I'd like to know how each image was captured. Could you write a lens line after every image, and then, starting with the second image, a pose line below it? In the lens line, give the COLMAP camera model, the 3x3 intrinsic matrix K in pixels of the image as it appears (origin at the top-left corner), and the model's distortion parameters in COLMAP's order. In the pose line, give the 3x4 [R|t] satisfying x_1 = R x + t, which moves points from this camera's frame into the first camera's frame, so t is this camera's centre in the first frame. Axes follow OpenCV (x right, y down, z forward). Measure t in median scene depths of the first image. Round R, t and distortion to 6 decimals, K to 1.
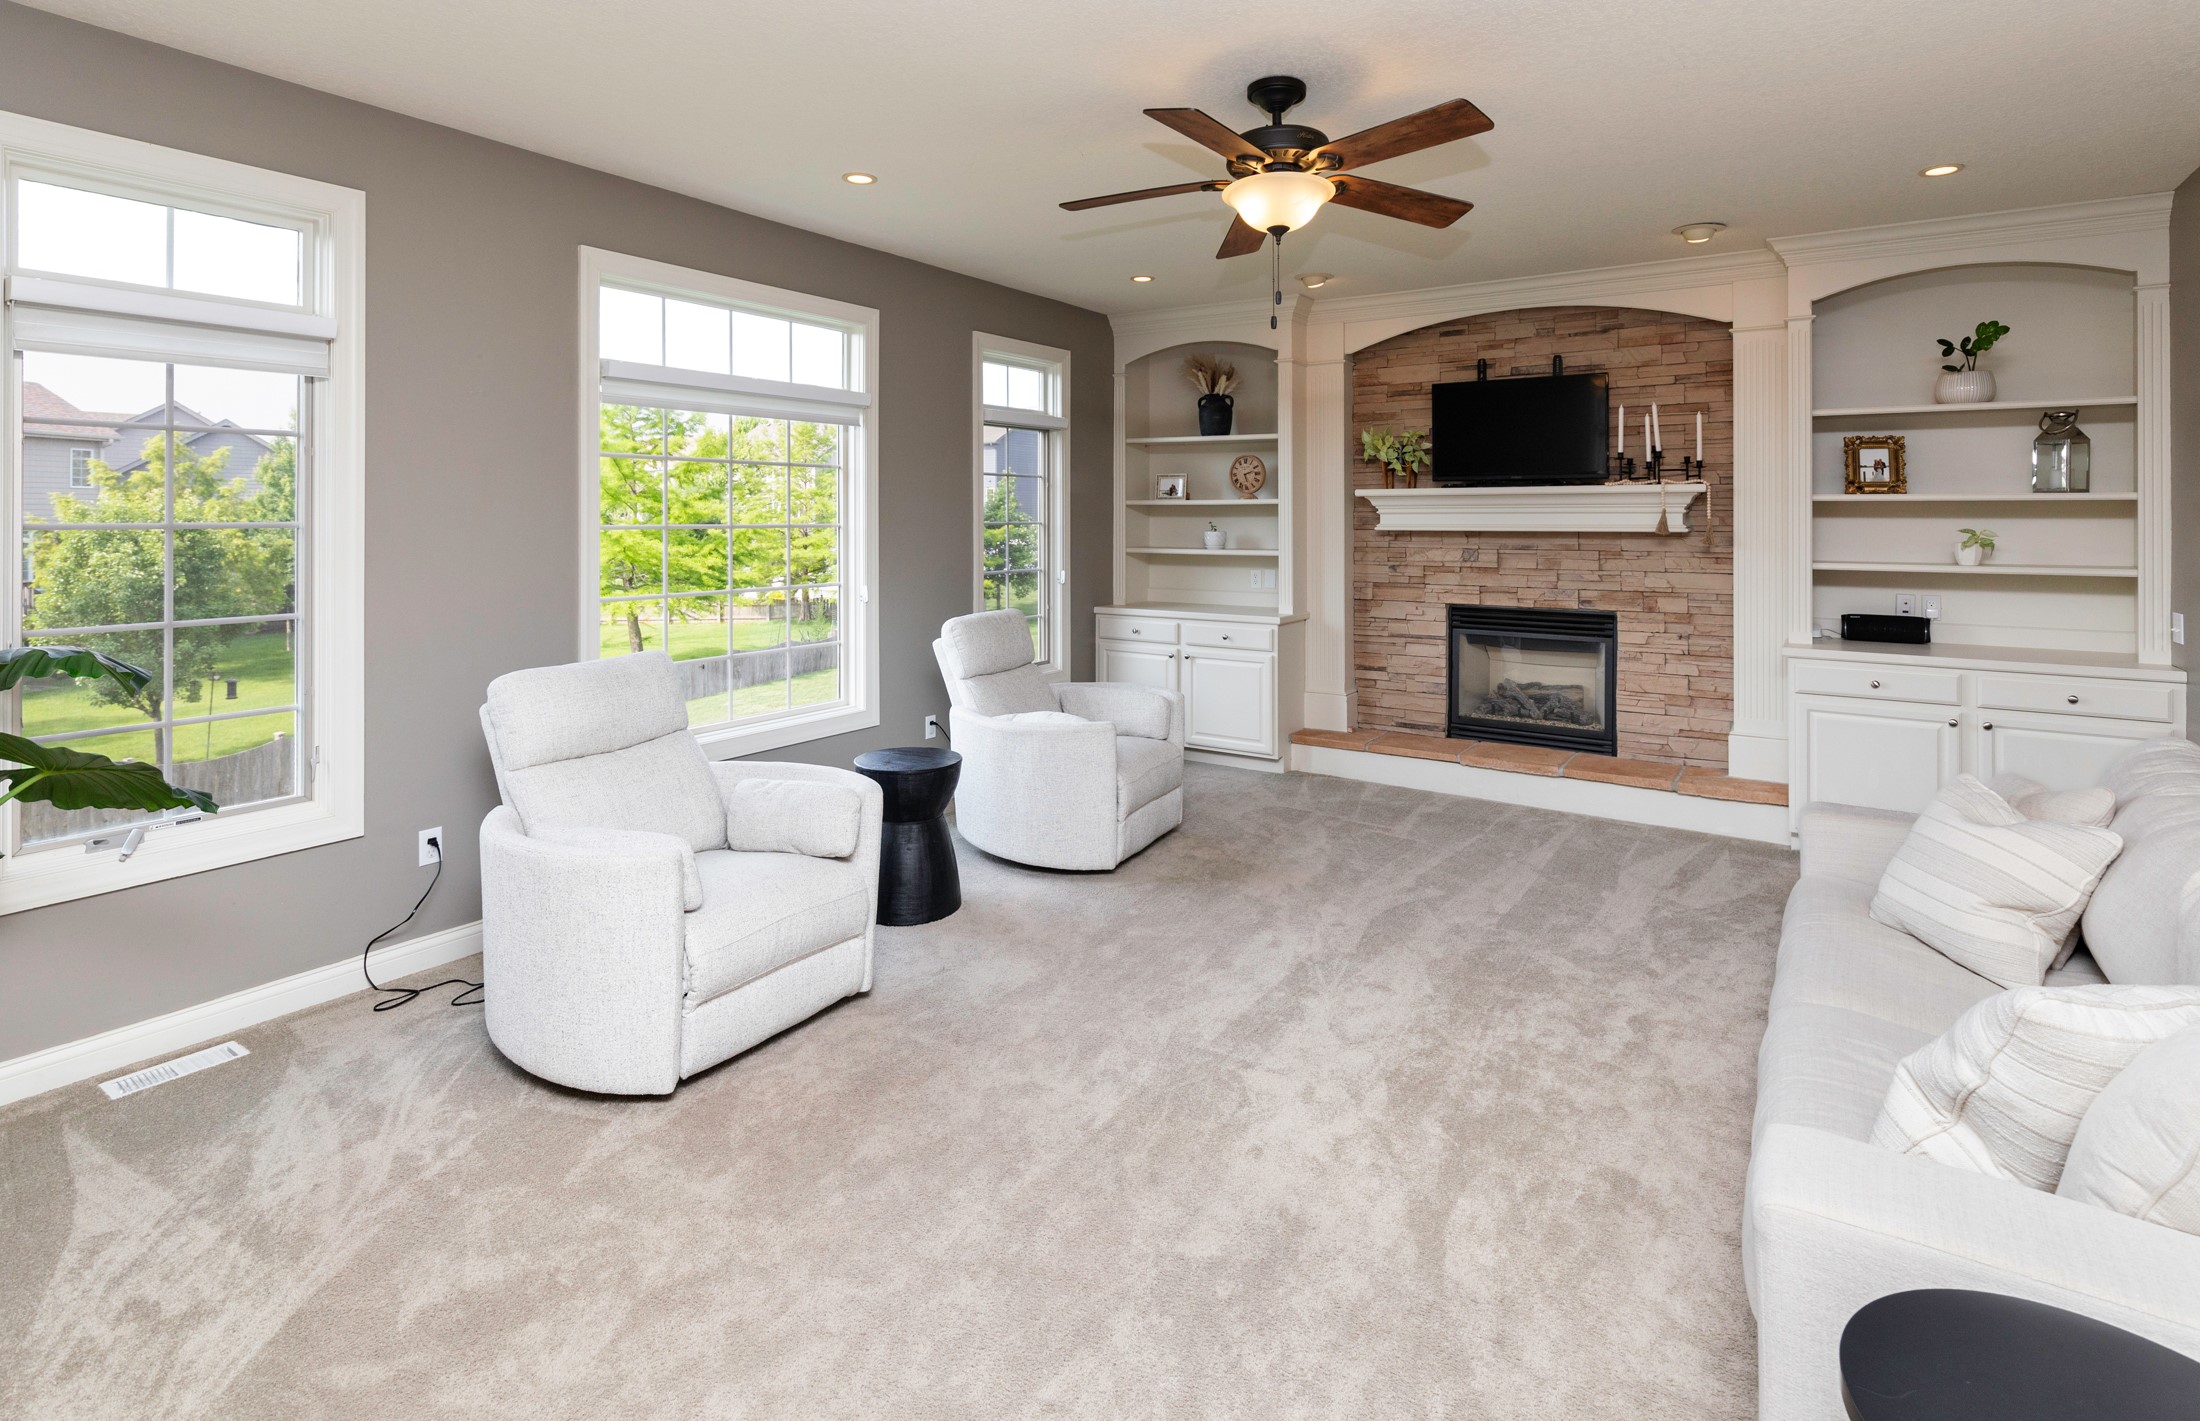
lens RADIAL K [[1048.0, 0, 1097.7], [0, 1048.0, 510.2], [0, 0, 1]] dist [0.001045, -0.000033]
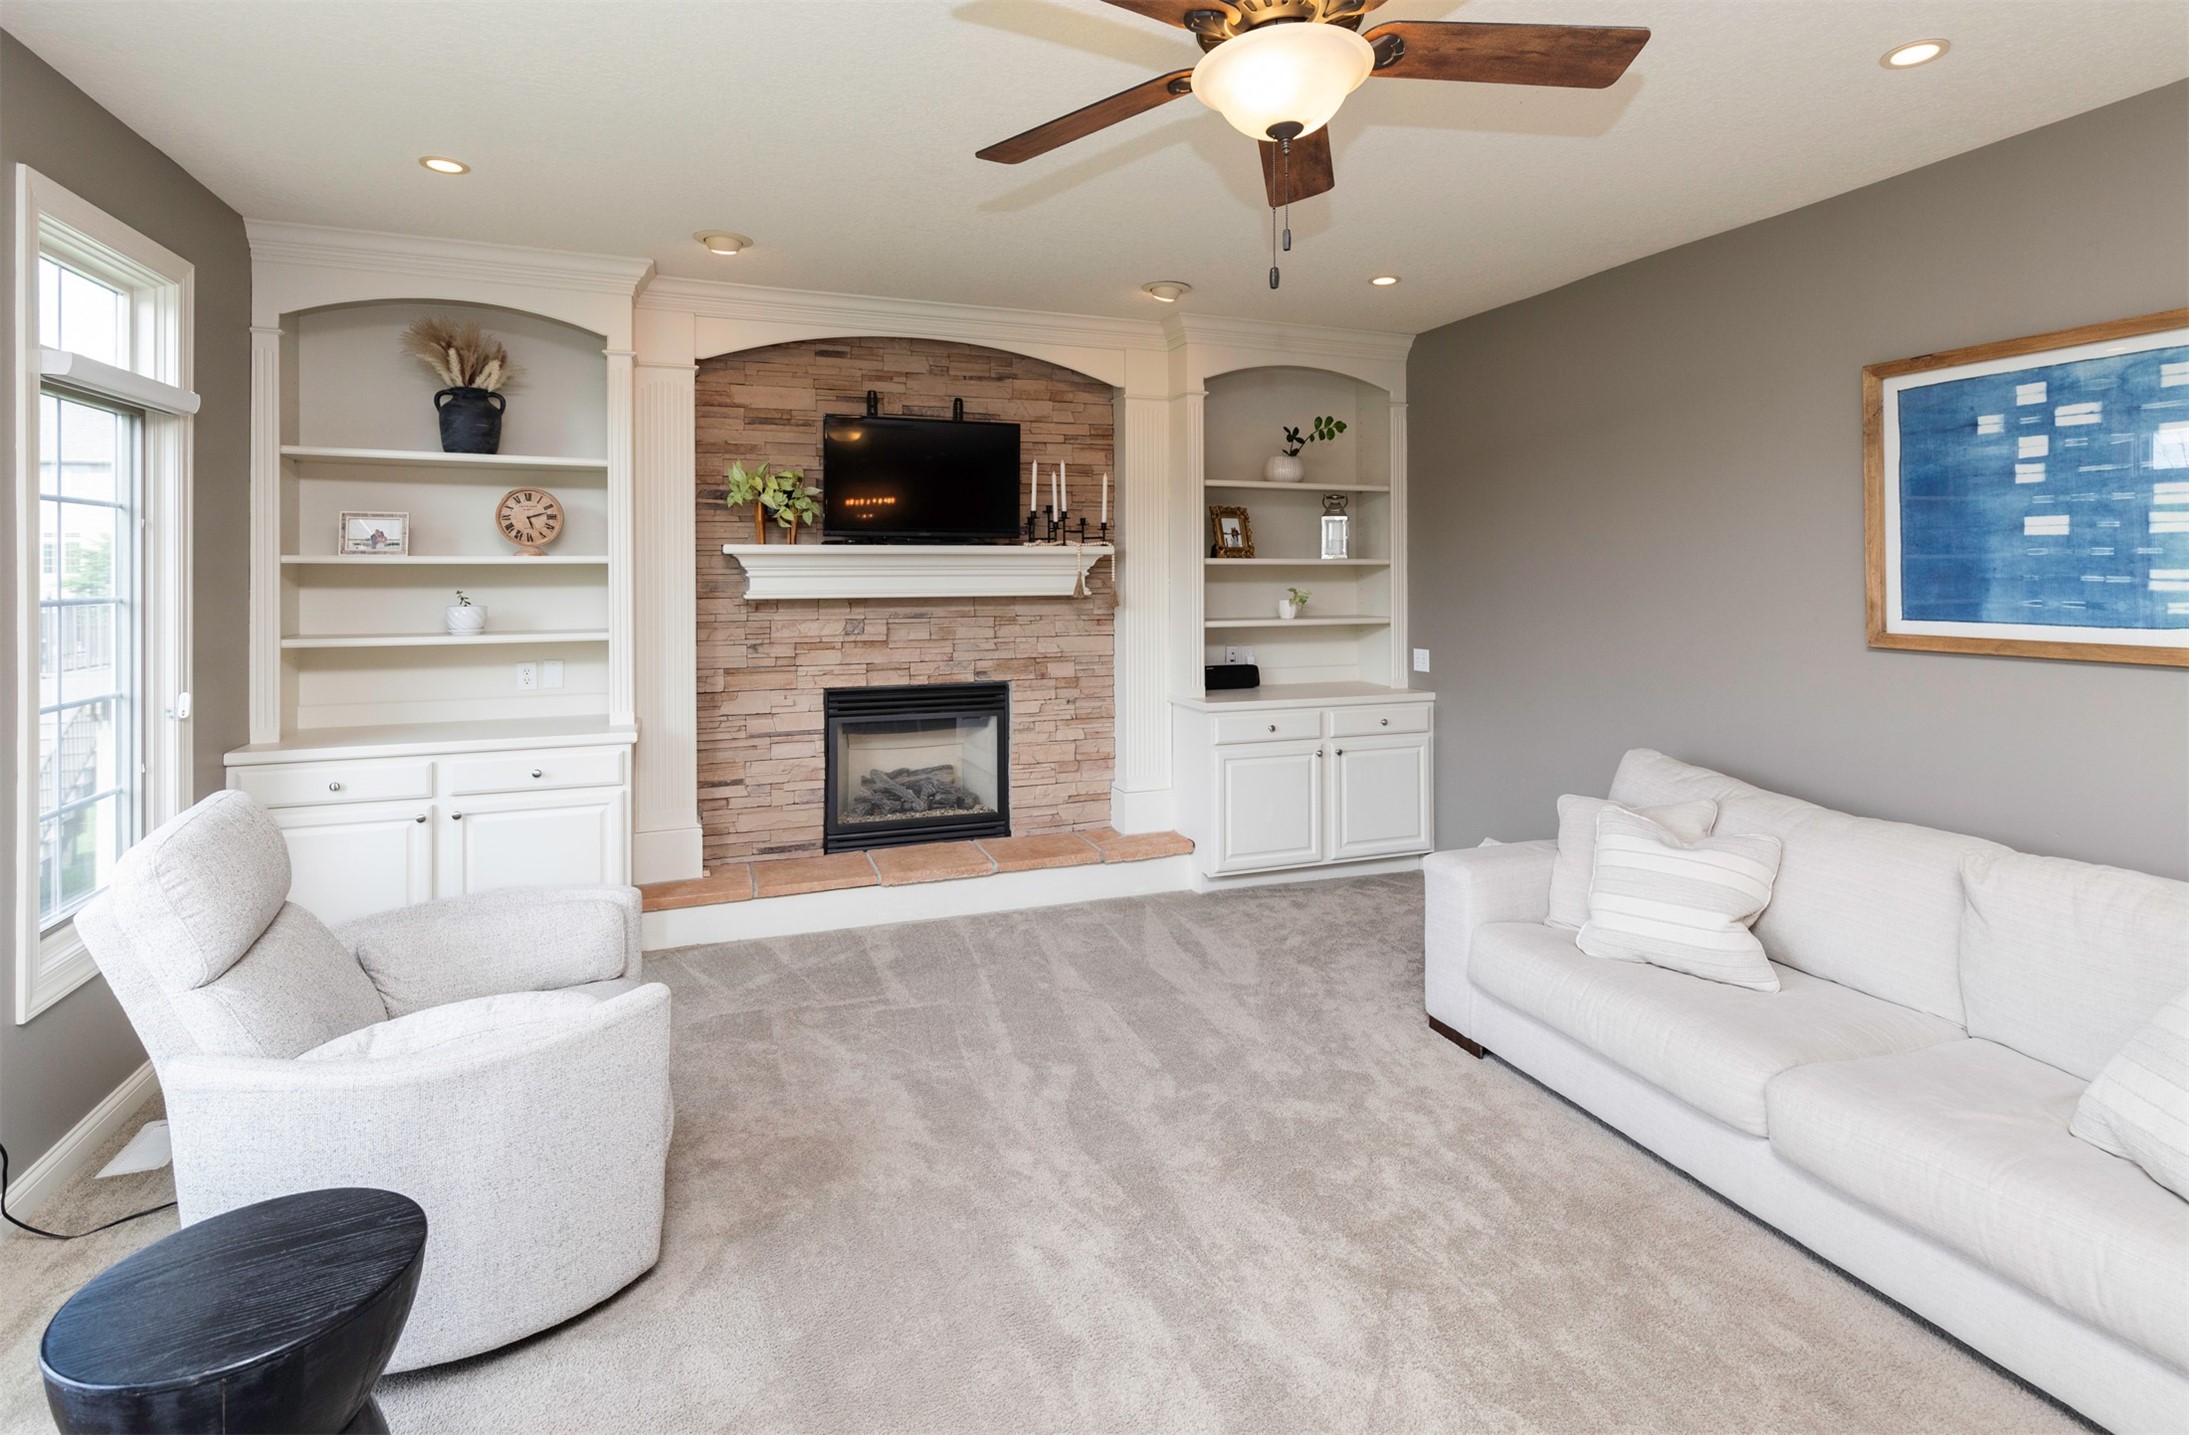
lens RADIAL K [[1030.9, 0, 1030.0], [0, 1030.9, 569.5], [0, 0, 1]] dist [0.001889, -0.000041]
pose [[0.581445, 0.000752, 0.813586, -0.230918], [-0.000930, 1.000000, -0.000260, -0.002329], [-0.813586, -0.000605, 0.581445, 0.431100]]
